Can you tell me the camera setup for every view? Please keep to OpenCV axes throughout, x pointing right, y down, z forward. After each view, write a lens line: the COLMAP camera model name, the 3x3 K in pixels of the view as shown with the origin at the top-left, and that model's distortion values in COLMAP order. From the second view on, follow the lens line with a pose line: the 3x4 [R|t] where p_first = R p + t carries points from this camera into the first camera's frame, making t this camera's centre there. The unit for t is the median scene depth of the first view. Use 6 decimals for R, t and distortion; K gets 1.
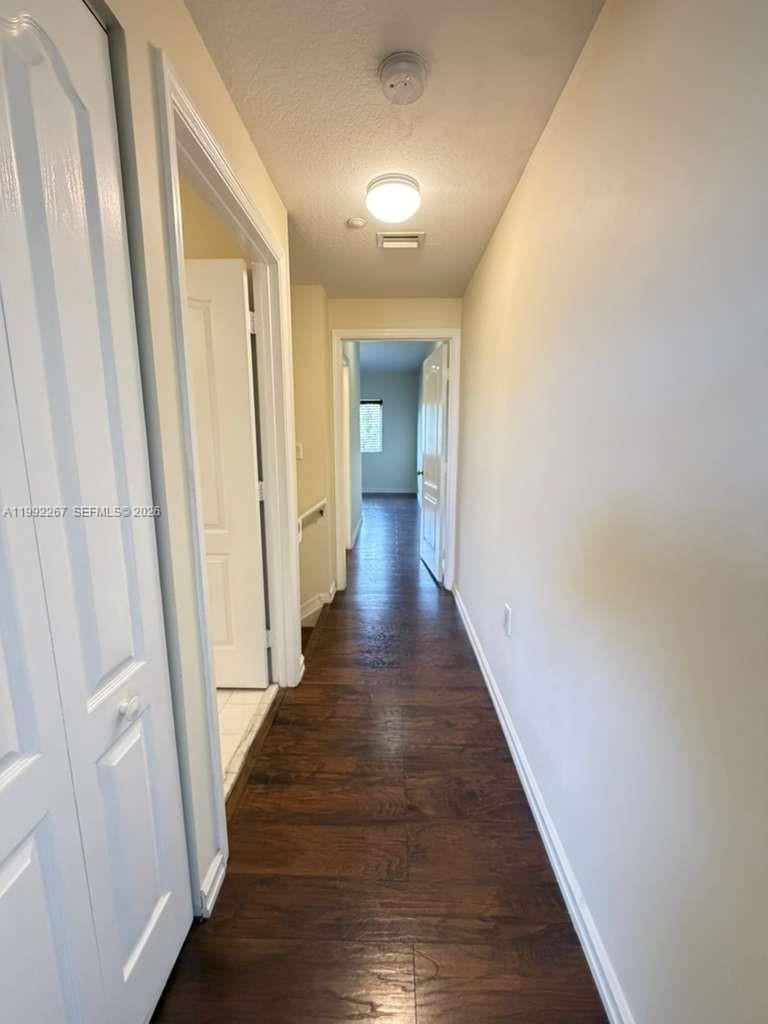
lens RADIAL K [[414.2, 0, 384.0], [0, 414.2, 512.0], [0, 0, 1]] dist [-0.000259, -0.000030]
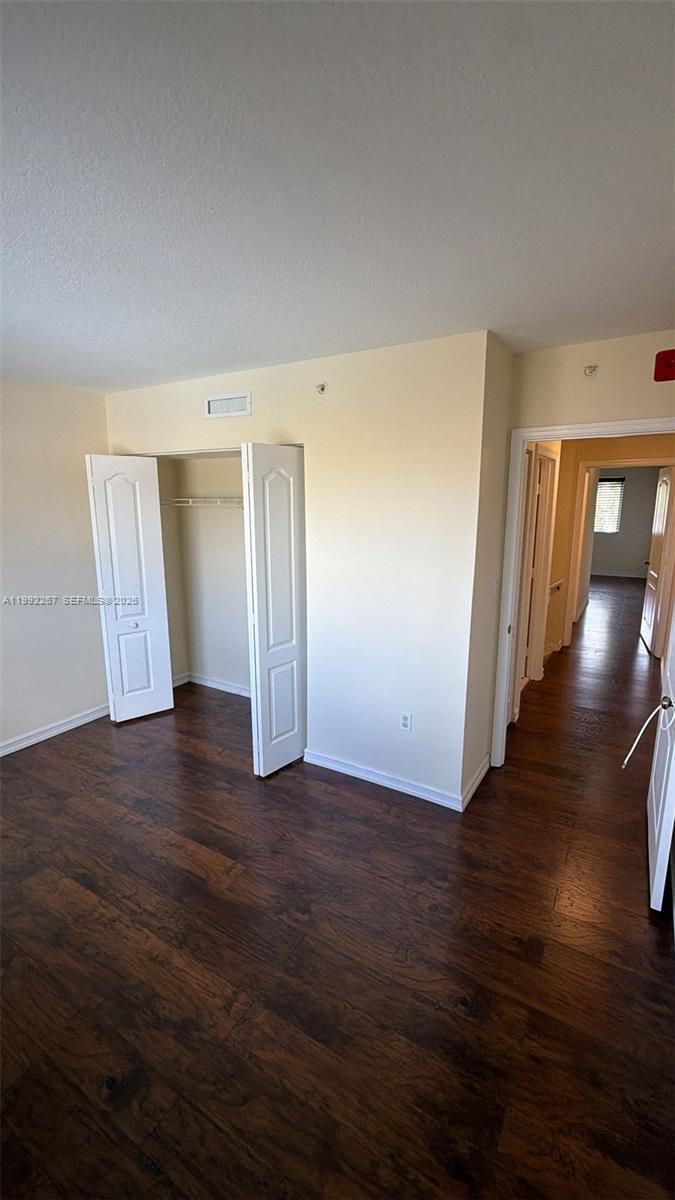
lens RADIAL K [[507.2, 0, 337.5], [0, 507.2, 600.0], [0, 0, 1]] dist [-0.000864, -0.000133]
pose [[0.867954, 0.090854, -0.488264, 0.038857], [-0.080839, 0.995859, 0.041602, 0.023852], [0.490021, 0.003362, 0.871704, -0.722752]]
